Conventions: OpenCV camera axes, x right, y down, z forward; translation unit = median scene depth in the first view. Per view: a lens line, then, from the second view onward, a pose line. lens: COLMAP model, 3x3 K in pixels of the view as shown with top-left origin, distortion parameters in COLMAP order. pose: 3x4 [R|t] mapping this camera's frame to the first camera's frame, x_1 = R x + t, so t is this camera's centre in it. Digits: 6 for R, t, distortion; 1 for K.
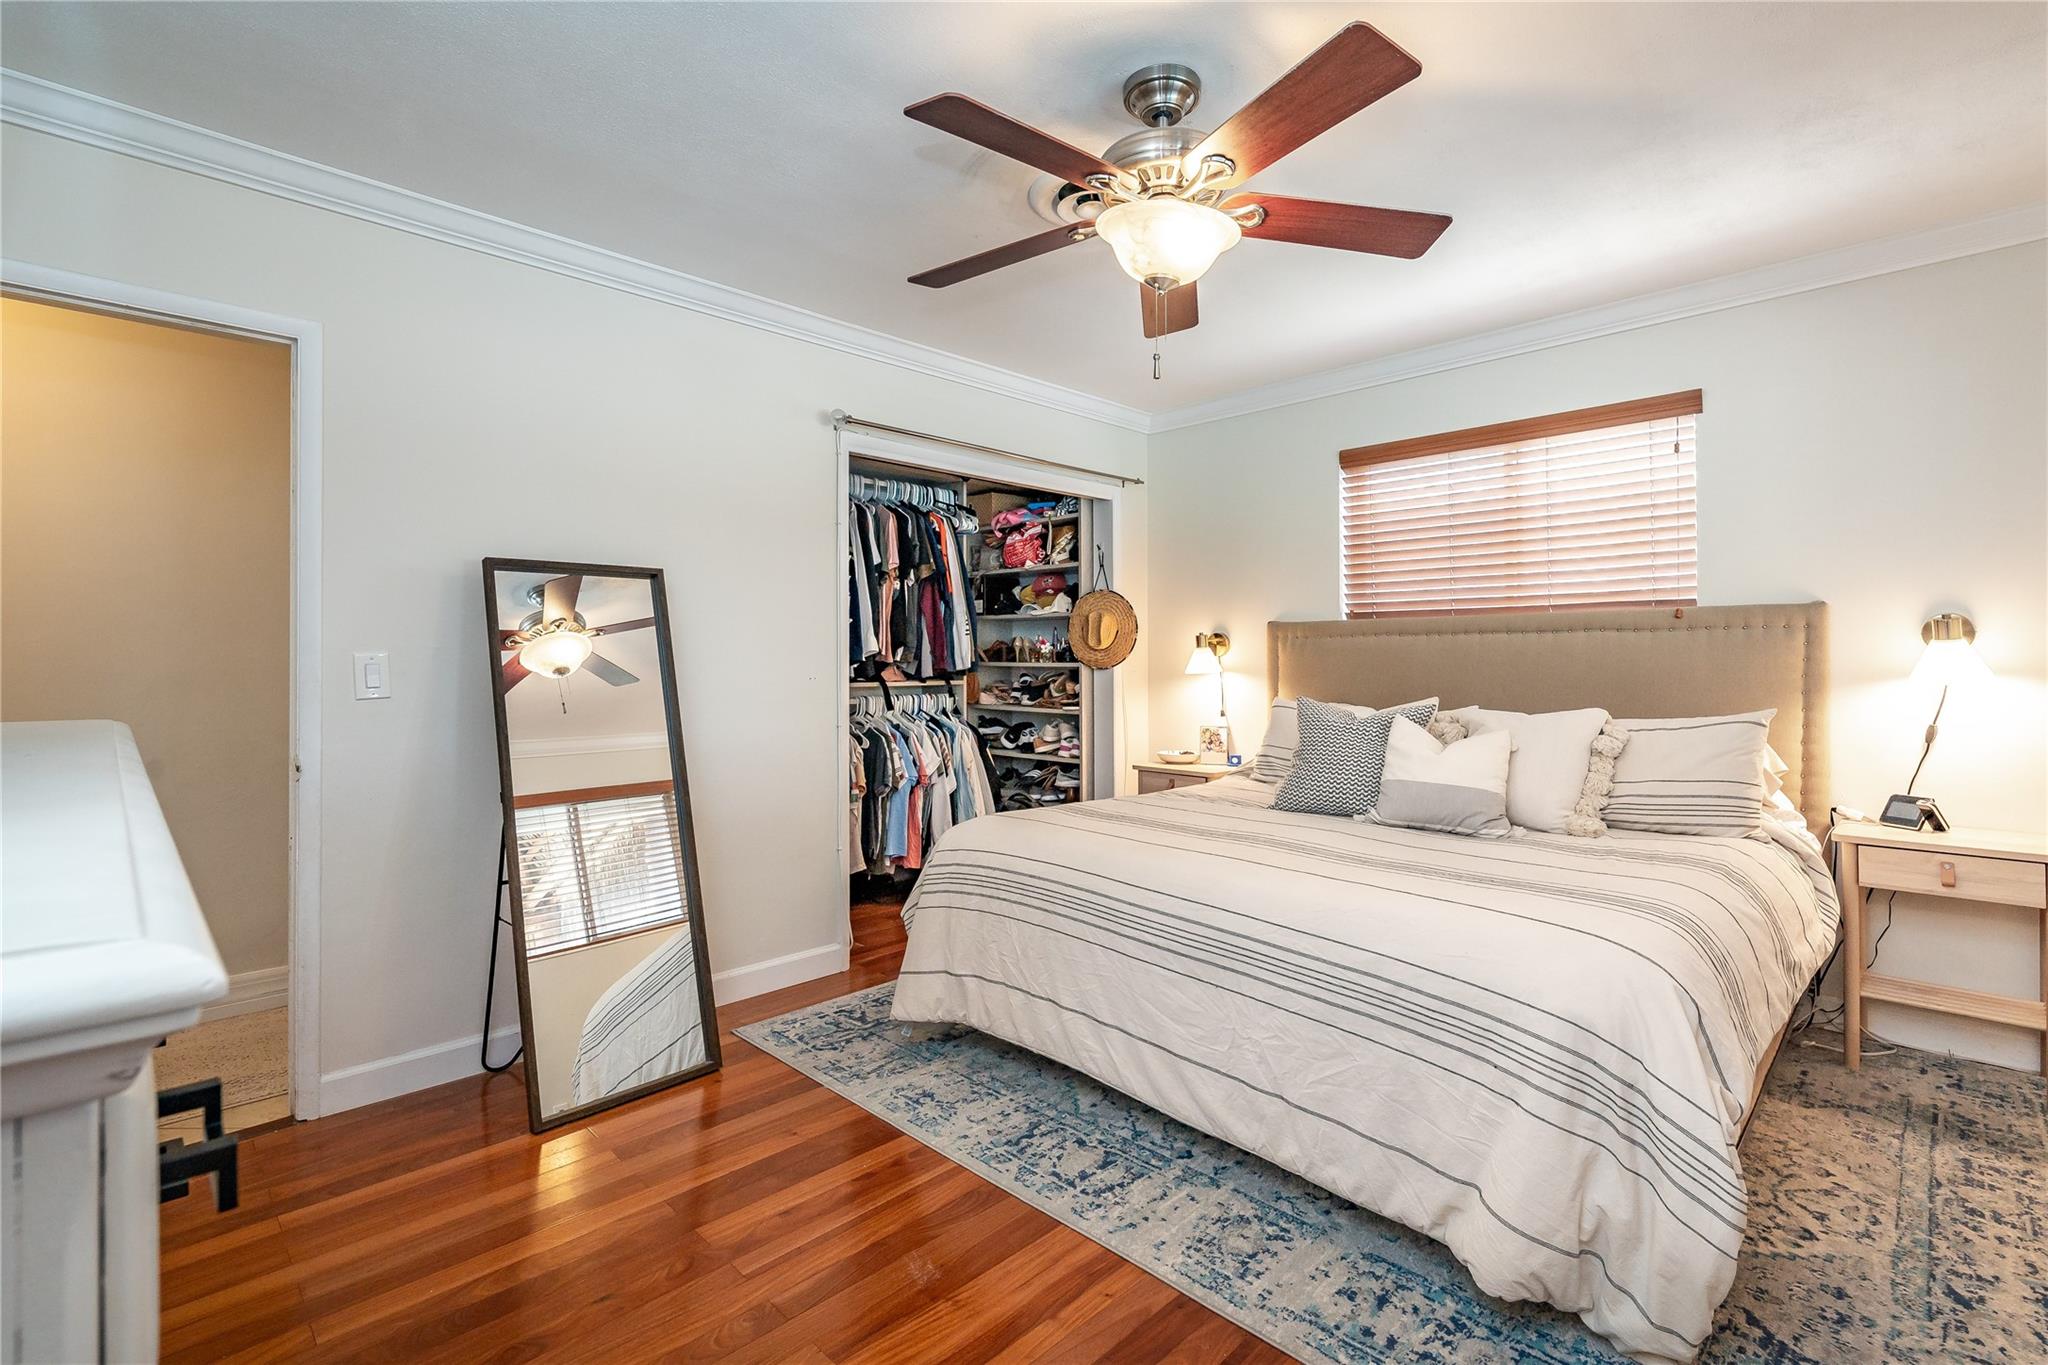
lens RADIAL K [[932.1, 0, 1026.1], [0, 932.1, 662.9], [0, 0, 1]] dist [-0.000507, -0.000221]
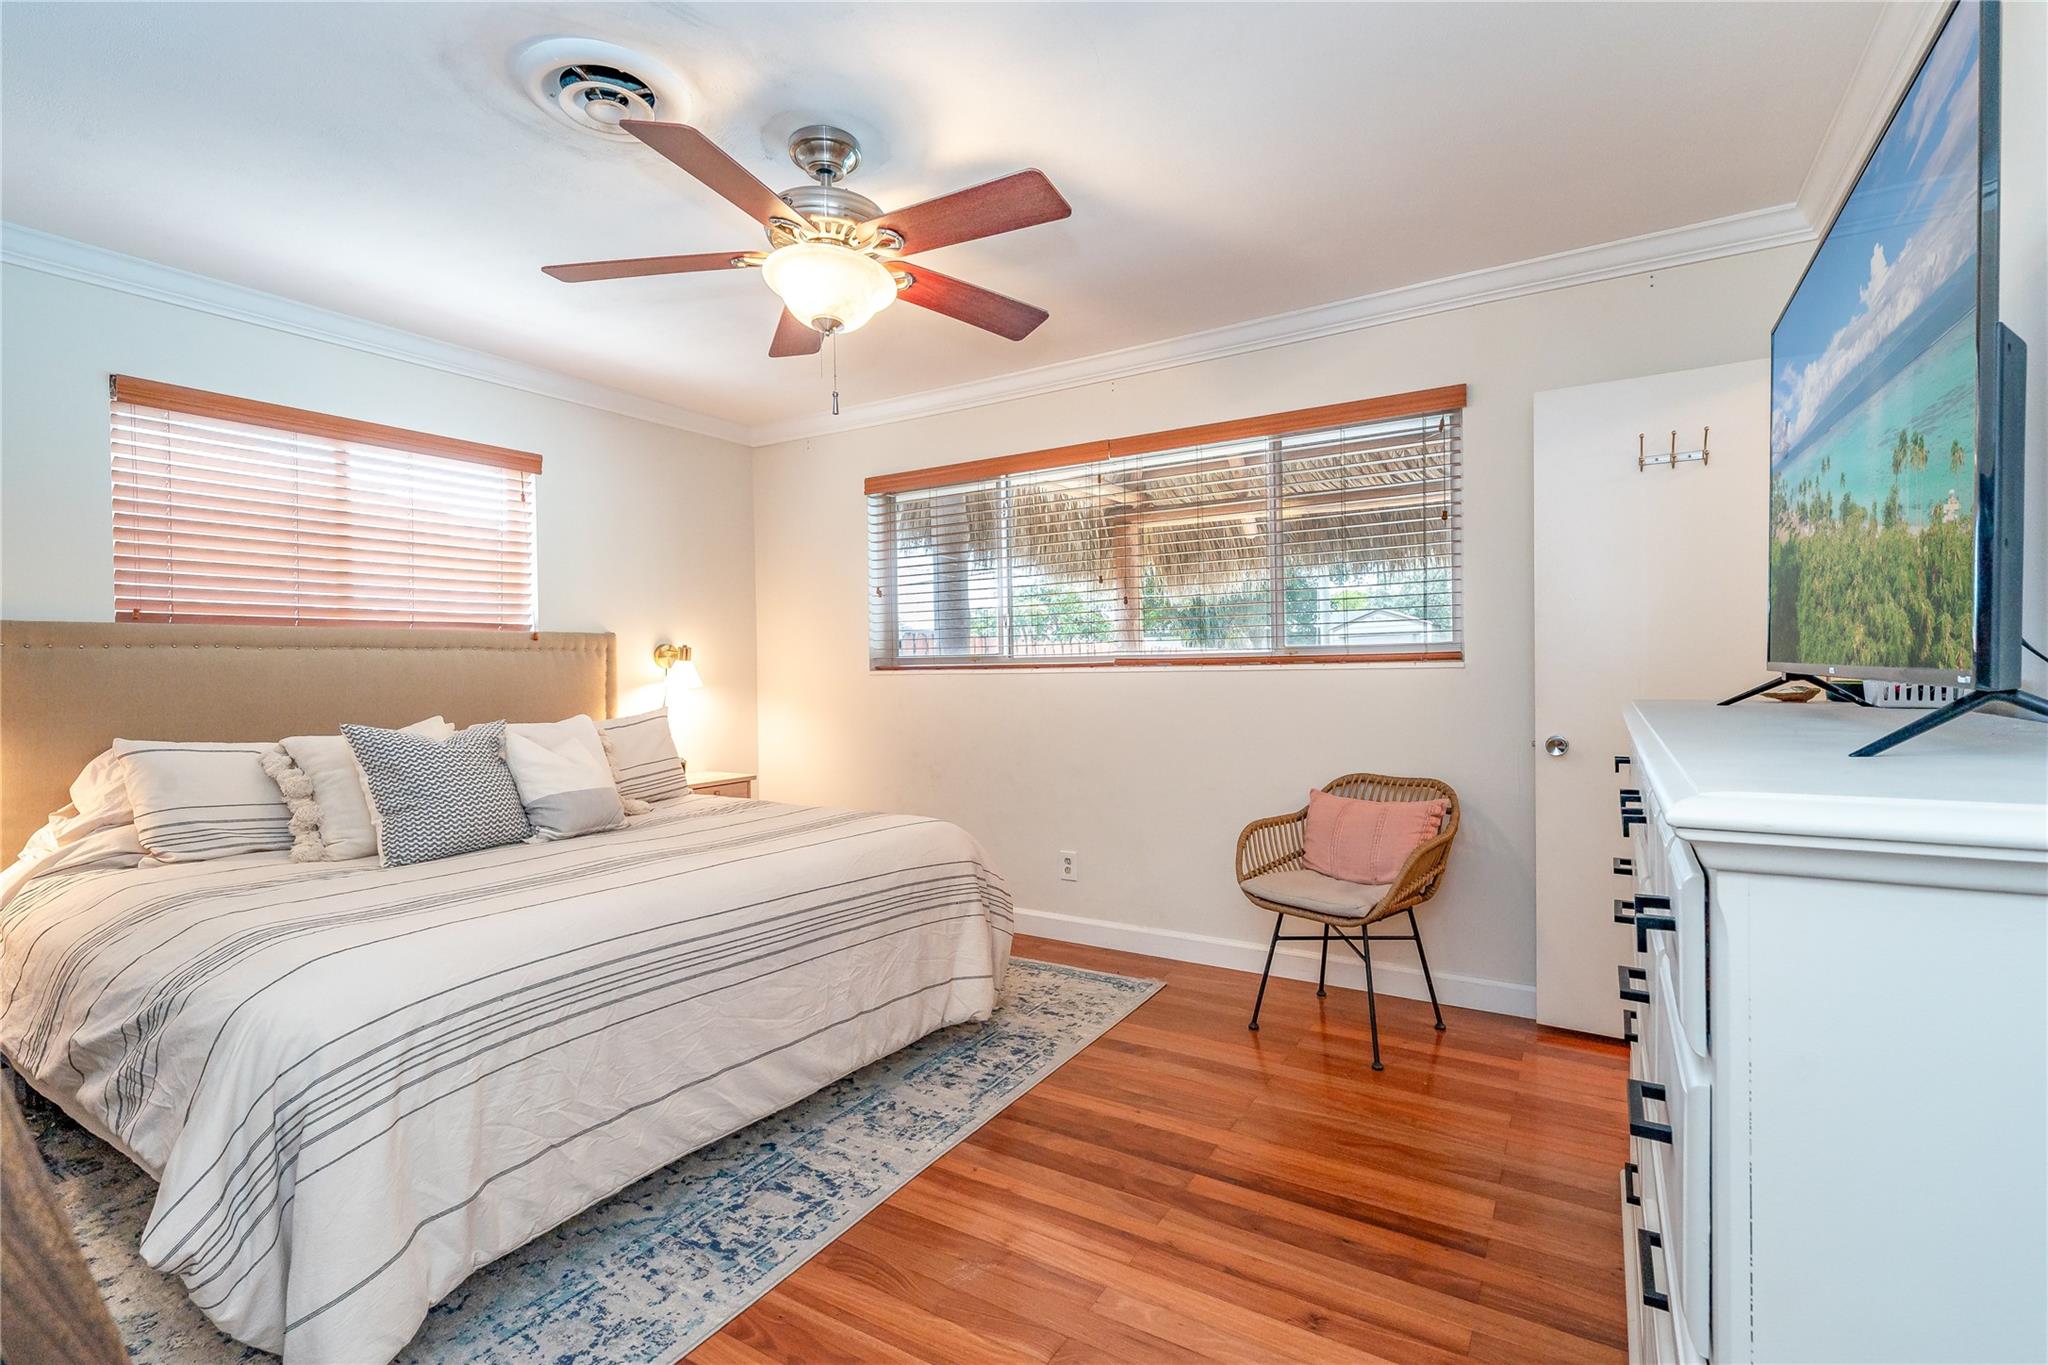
lens RADIAL K [[950.2, 0, 1024.0], [0, 950.2, 682.5], [0, 0, 1]] dist [-0.002474, 0.000037]
pose [[-0.247927, -0.011269, 0.968713, -0.894020], [0.017653, 0.999714, 0.016148, -0.002453], [-0.968618, 0.021104, -0.247657, 0.947343]]
